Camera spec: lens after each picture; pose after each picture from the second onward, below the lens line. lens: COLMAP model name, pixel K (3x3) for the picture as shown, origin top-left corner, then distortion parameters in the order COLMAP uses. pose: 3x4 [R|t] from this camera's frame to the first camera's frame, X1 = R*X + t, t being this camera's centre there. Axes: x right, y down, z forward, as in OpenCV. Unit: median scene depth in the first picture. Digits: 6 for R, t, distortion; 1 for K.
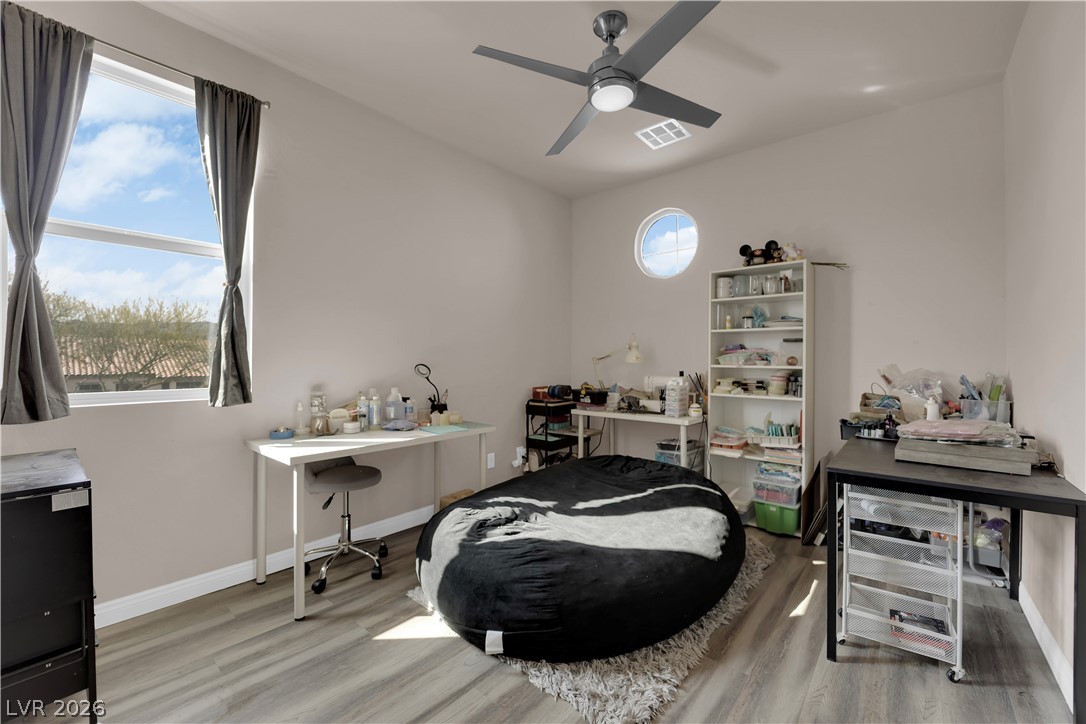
lens RADIAL K [[434.8, 0, 544.8], [0, 434.8, 357.7], [0, 0, 1]] dist [-0.006558, -0.006126]
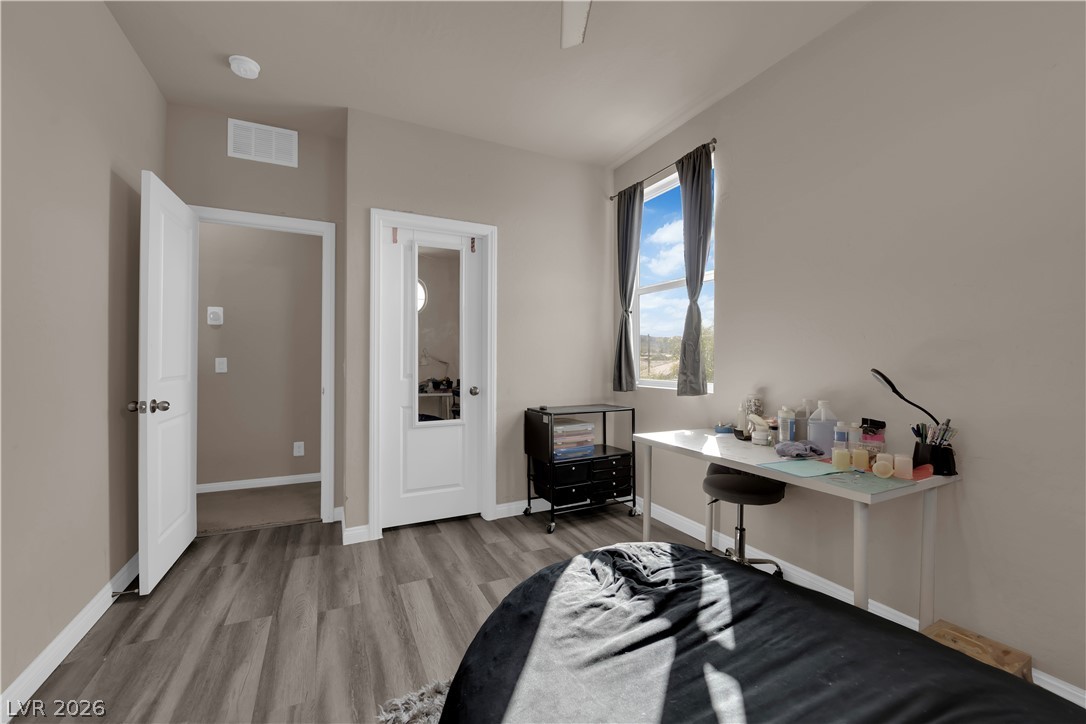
lens RADIAL K [[434.8, 0, 544.8], [0, 434.8, 357.7], [0, 0, 1]] dist [-0.006558, -0.006126]
pose [[-0.396789, -0.008490, -0.917871, 0.643202], [0.001100, 0.999952, -0.009725, 0.006760], [0.917909, -0.004869, -0.396761, 1.119274]]
